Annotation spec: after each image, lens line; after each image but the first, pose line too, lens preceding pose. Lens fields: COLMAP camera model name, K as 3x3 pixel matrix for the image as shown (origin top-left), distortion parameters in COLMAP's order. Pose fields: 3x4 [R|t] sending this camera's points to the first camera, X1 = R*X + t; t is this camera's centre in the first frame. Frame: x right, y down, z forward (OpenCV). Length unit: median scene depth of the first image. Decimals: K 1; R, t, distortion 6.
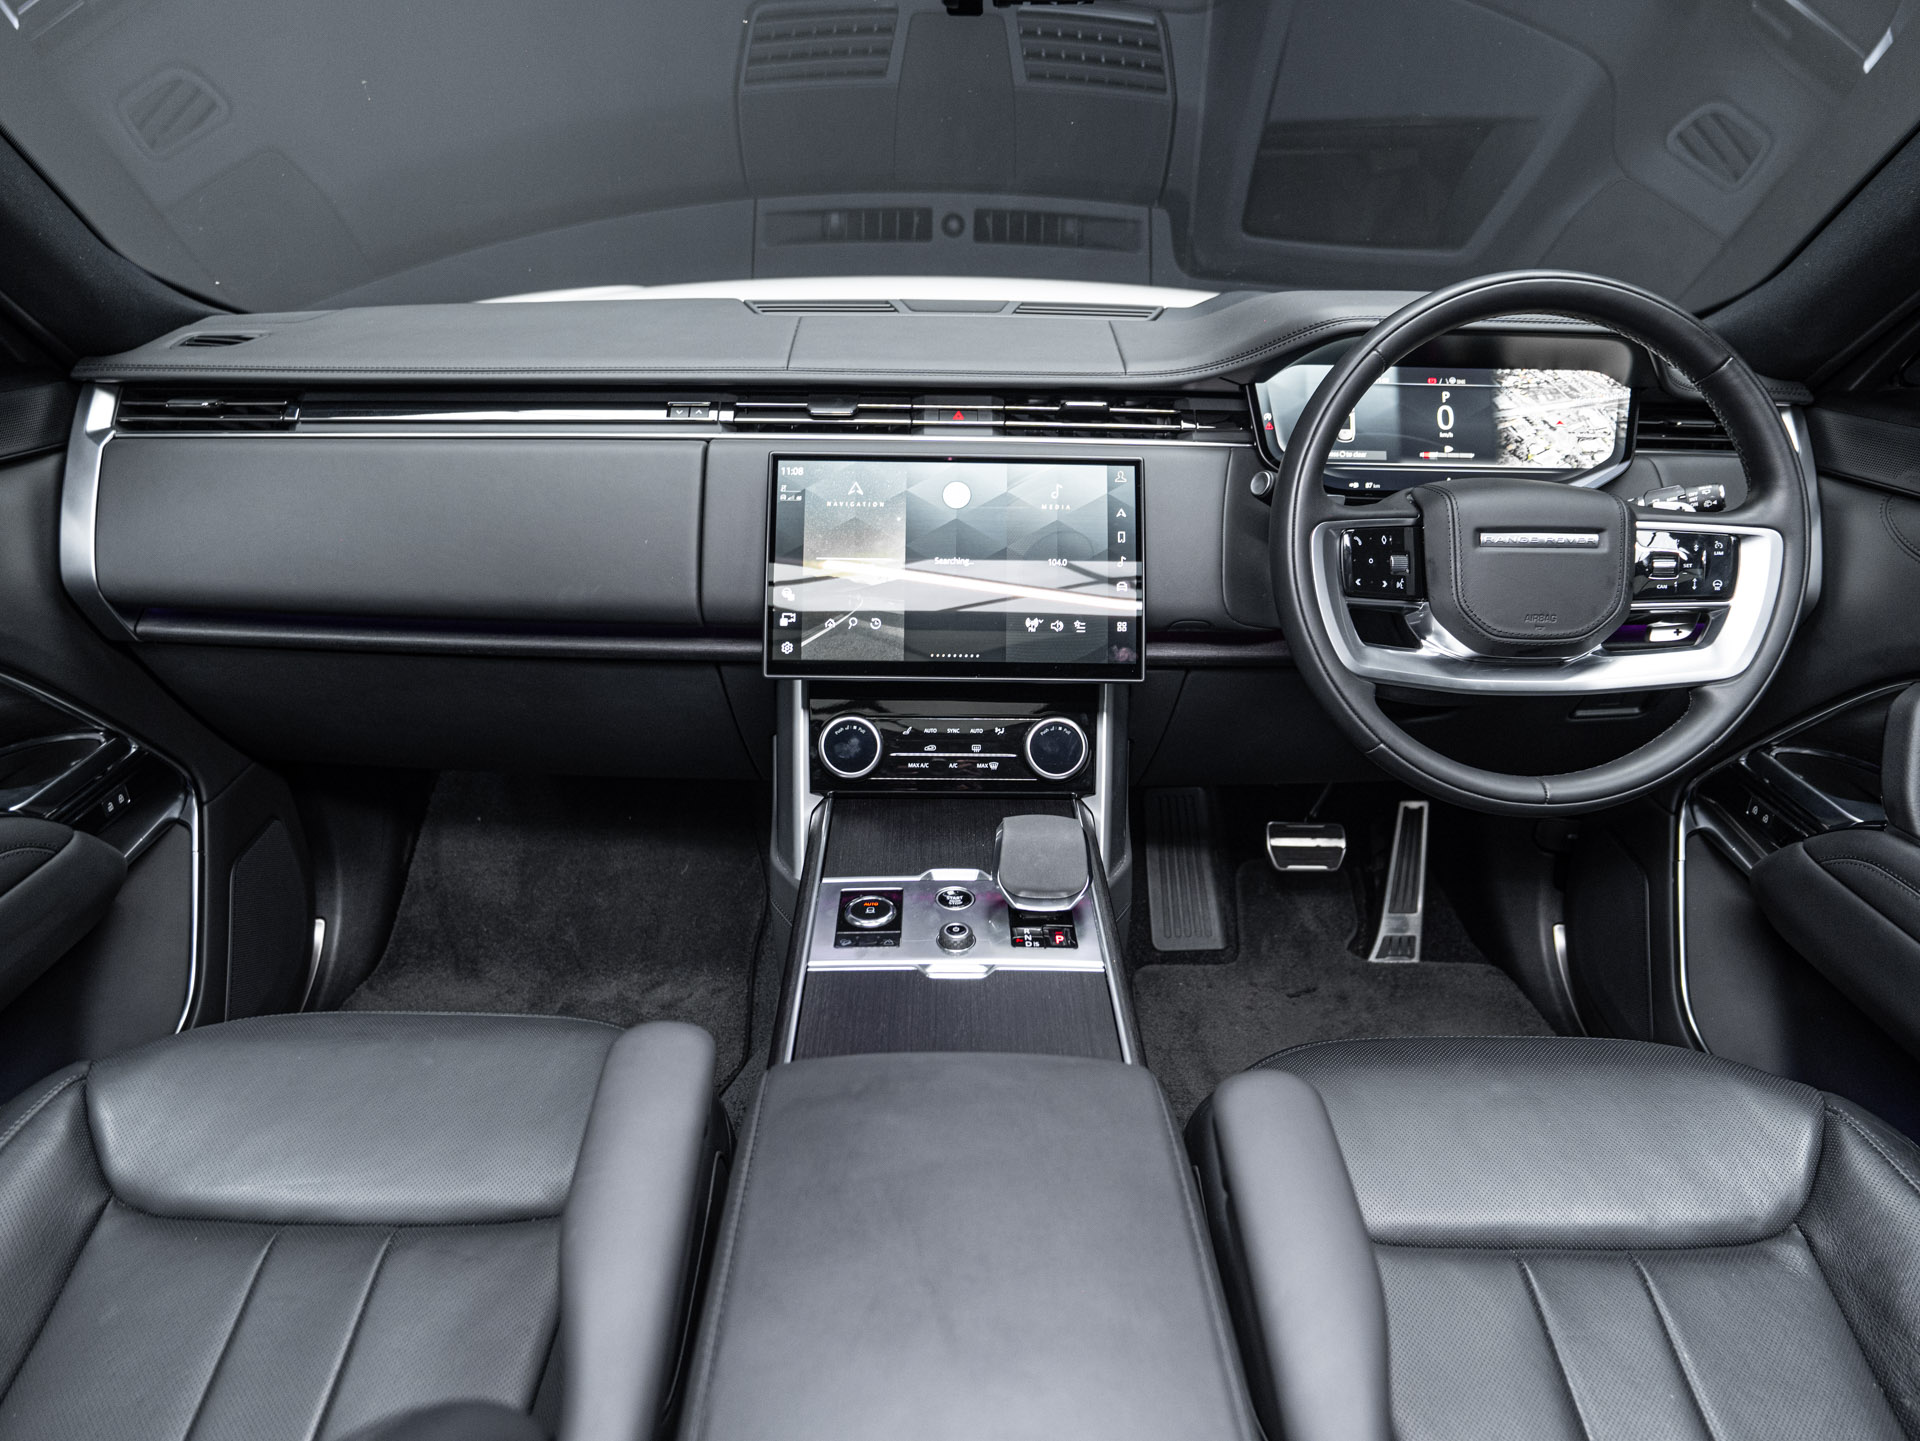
lens RADIAL K [[1229.6, 0, 960.0], [0, 1229.6, 720.5], [0, 0, 1]] dist [-0.057583, 0.058230]
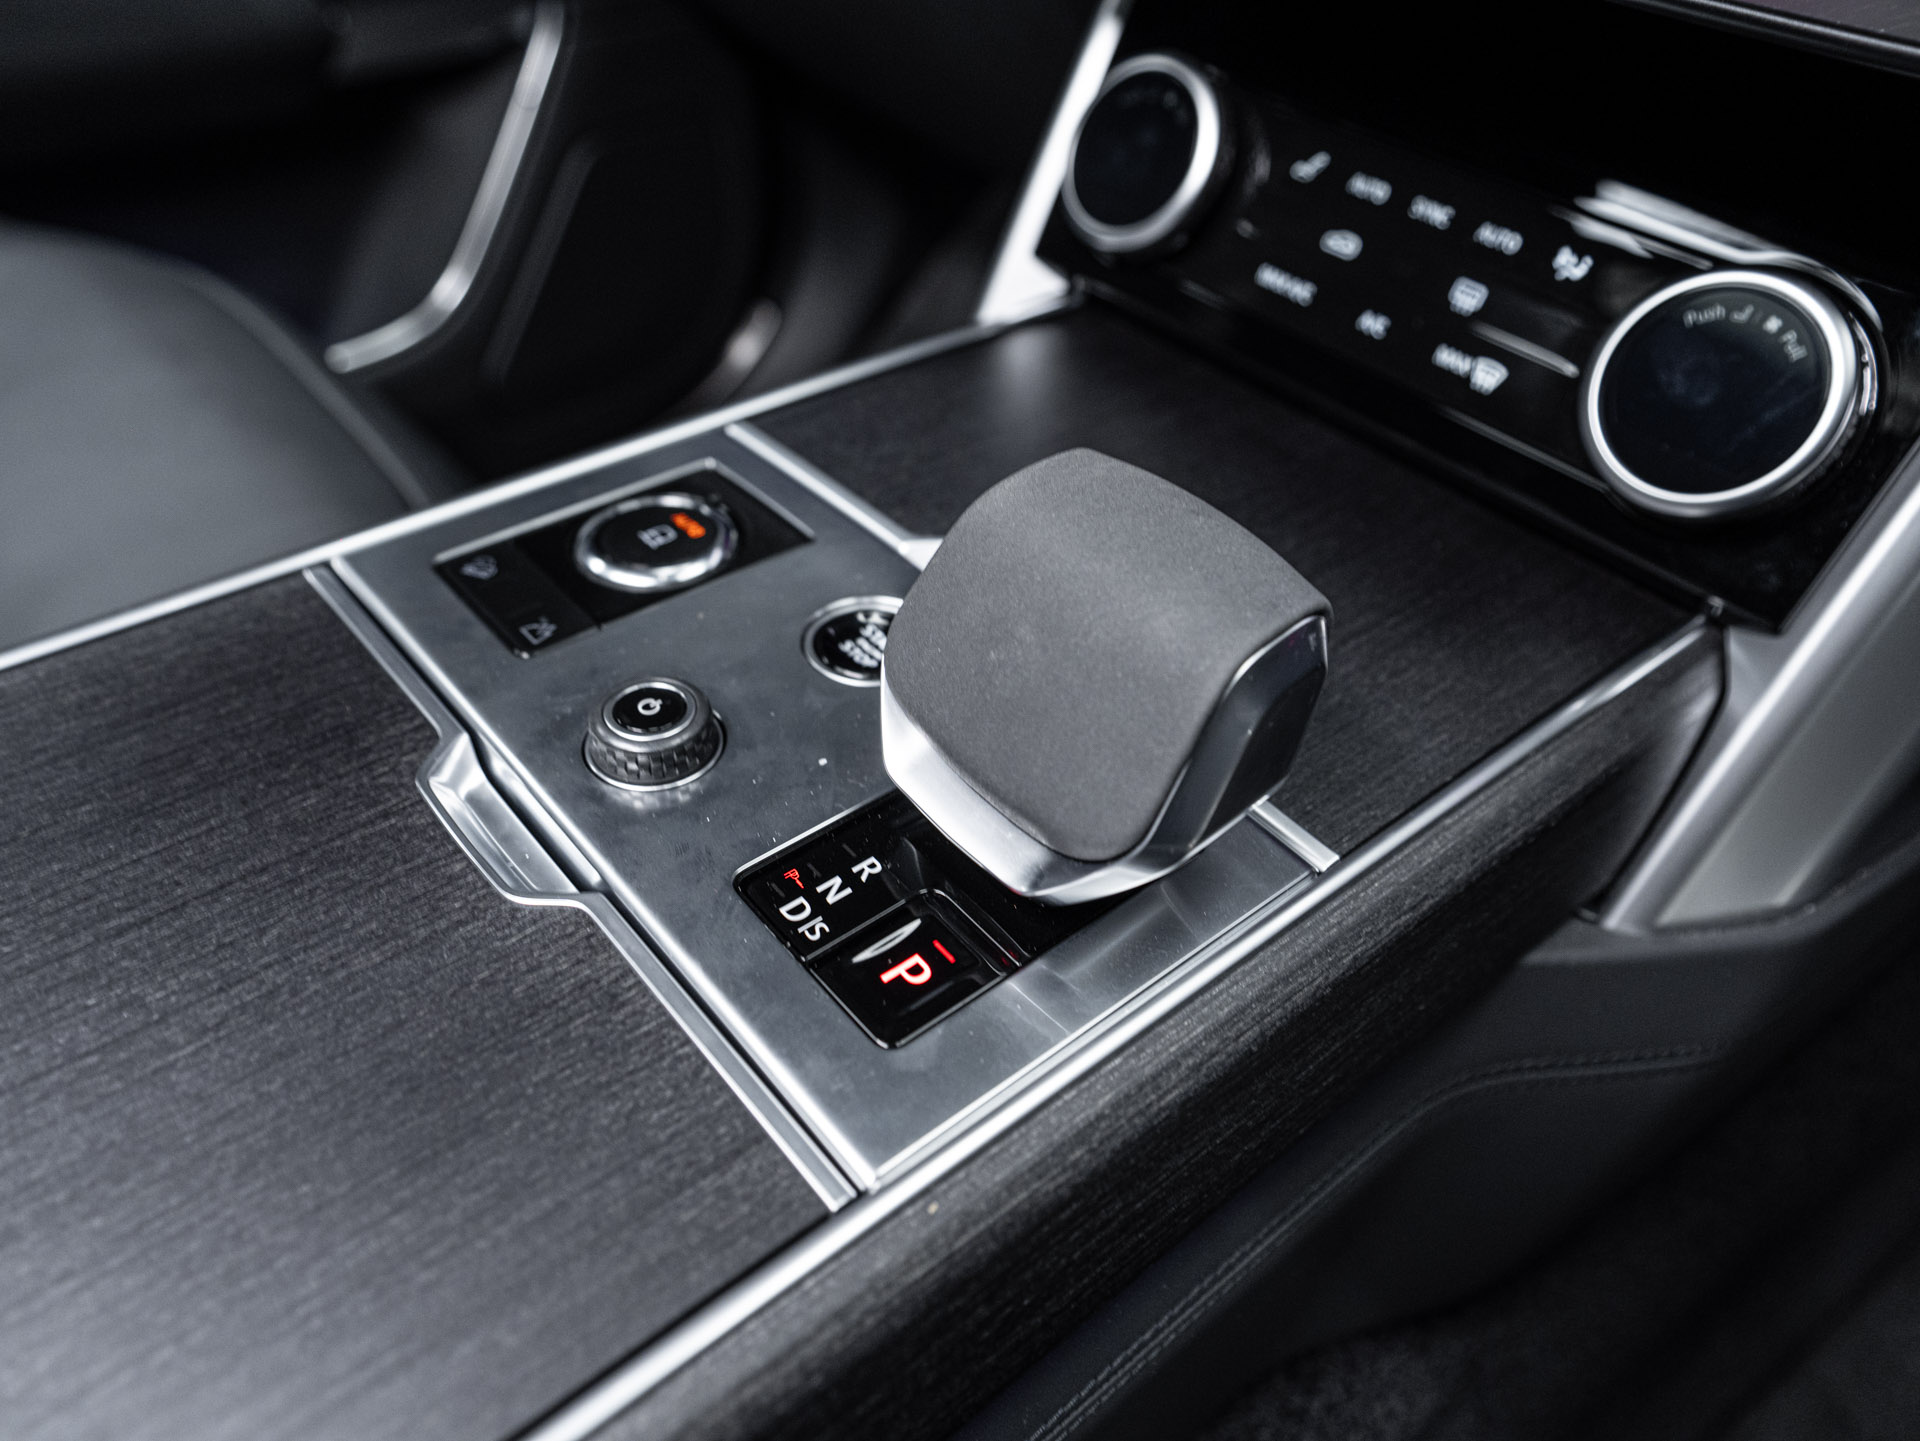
lens RADIAL K [[1436.8, 0, 960.0], [0, 1436.8, 720.5], [0, 0, 1]] dist [-0.030045, 0.070653]
pose [[0.627512, 0.513622, -0.585168, 0.189673], [-0.351160, 0.857475, 0.376064, 0.023653], [0.694921, -0.030497, 0.718439, 0.681129]]
